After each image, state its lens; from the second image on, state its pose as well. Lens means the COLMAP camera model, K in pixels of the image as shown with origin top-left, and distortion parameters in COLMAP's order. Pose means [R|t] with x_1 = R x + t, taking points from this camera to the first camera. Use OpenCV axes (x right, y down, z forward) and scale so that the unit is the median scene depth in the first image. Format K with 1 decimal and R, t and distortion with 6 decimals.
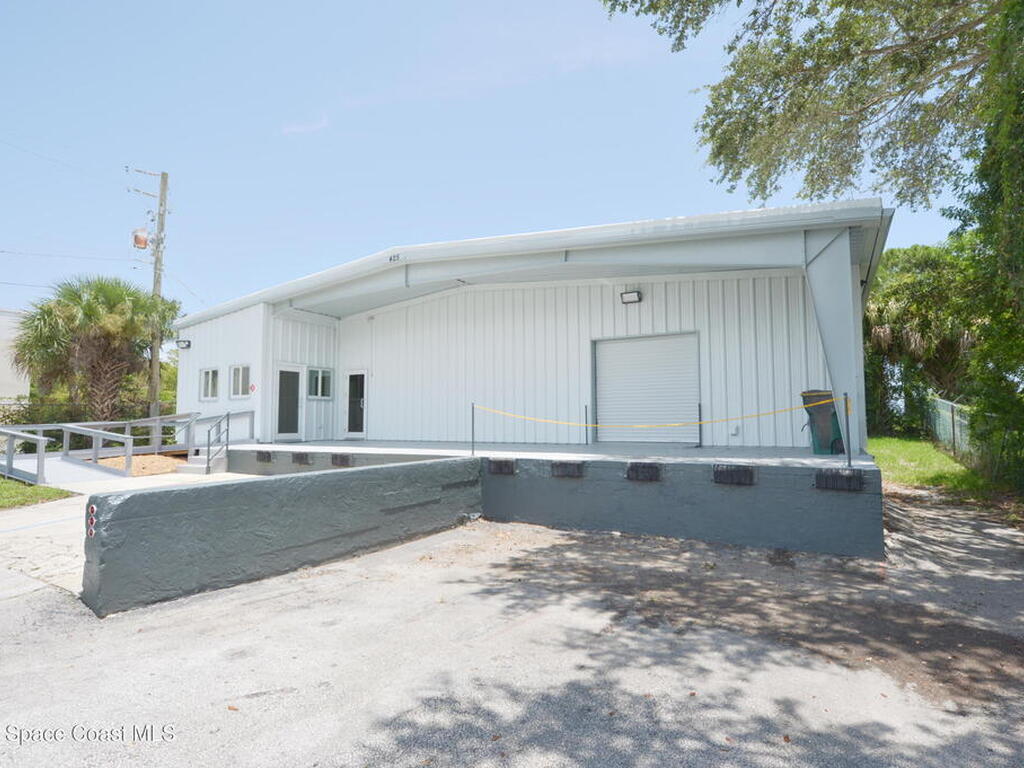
lens RADIAL K [[537.6, 0, 512.0], [0, 537.6, 384.0], [0, 0, 1]] dist [-0.014176, -0.000914]
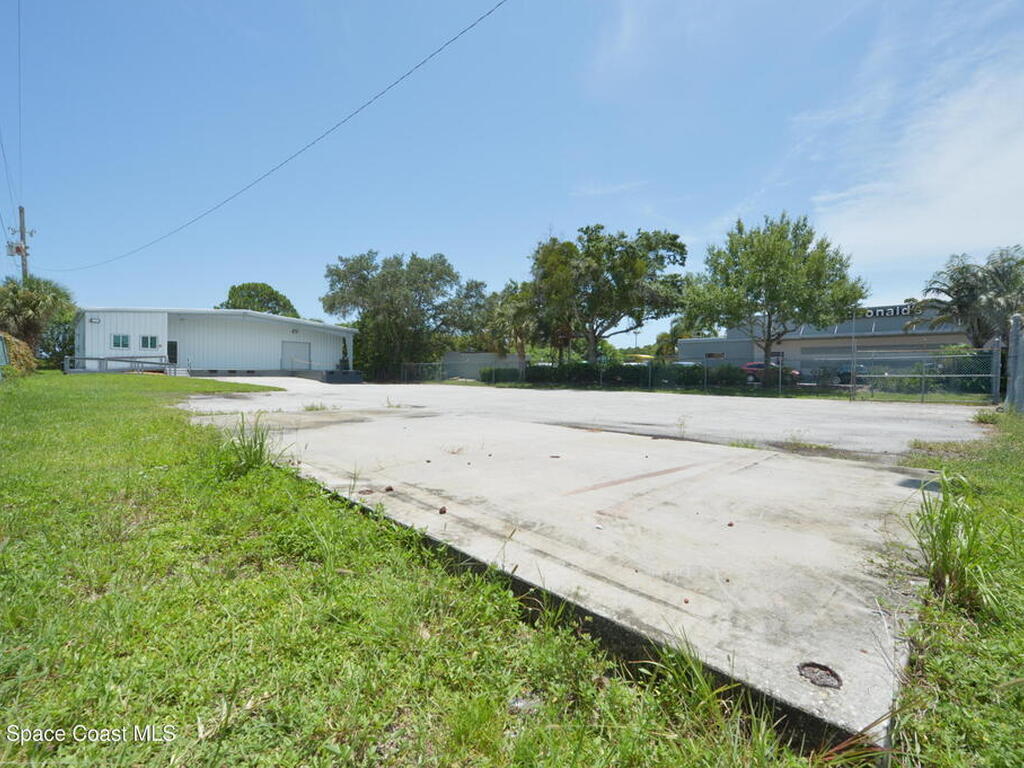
lens RADIAL K [[414.3, 0, 512.0], [0, 414.3, 384.0], [0, 0, 1]] dist [-0.000663, -0.000017]
pose [[0.218057, -0.021728, 0.975694, -2.452031], [-0.081177, 0.995884, 0.040320, -0.033039], [-0.972554, -0.087996, 0.215396, -1.265086]]
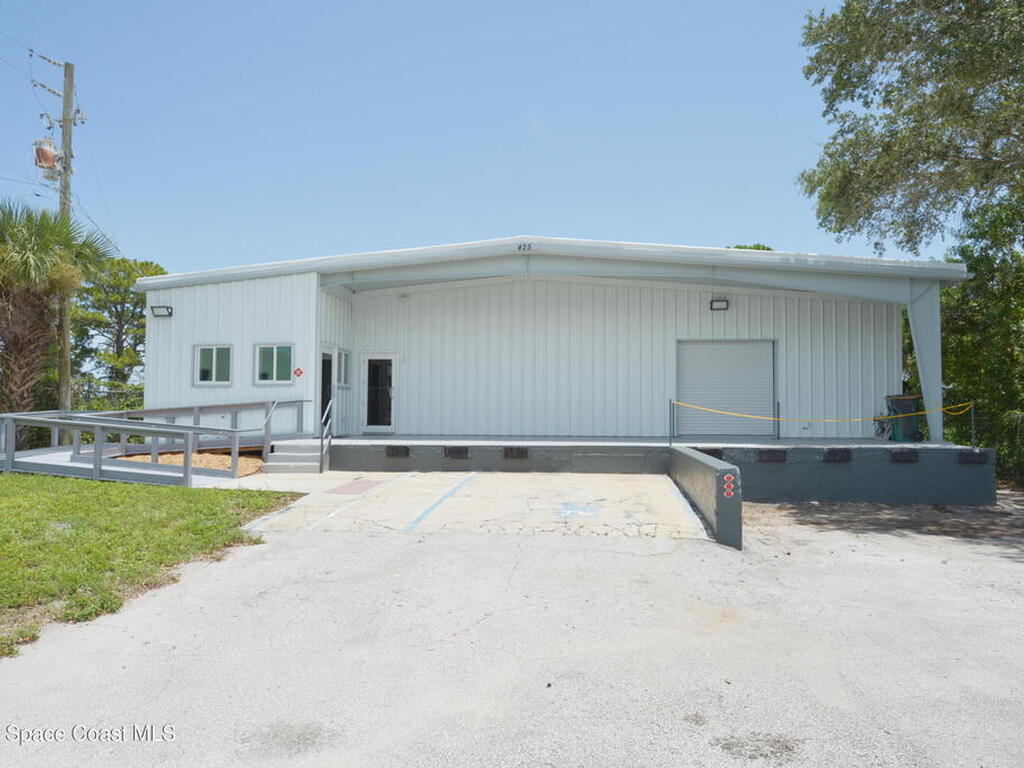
lens RADIAL K [[698.4, 0, 512.0], [0, 698.4, 384.0], [0, 0, 1]] dist [-0.006637, -0.002034]
pose [[0.919855, 0.025021, 0.391460, -0.728516], [-0.036534, 0.999091, 0.021987, -0.013313], [-0.390554, -0.034527, 0.919932, -0.168536]]
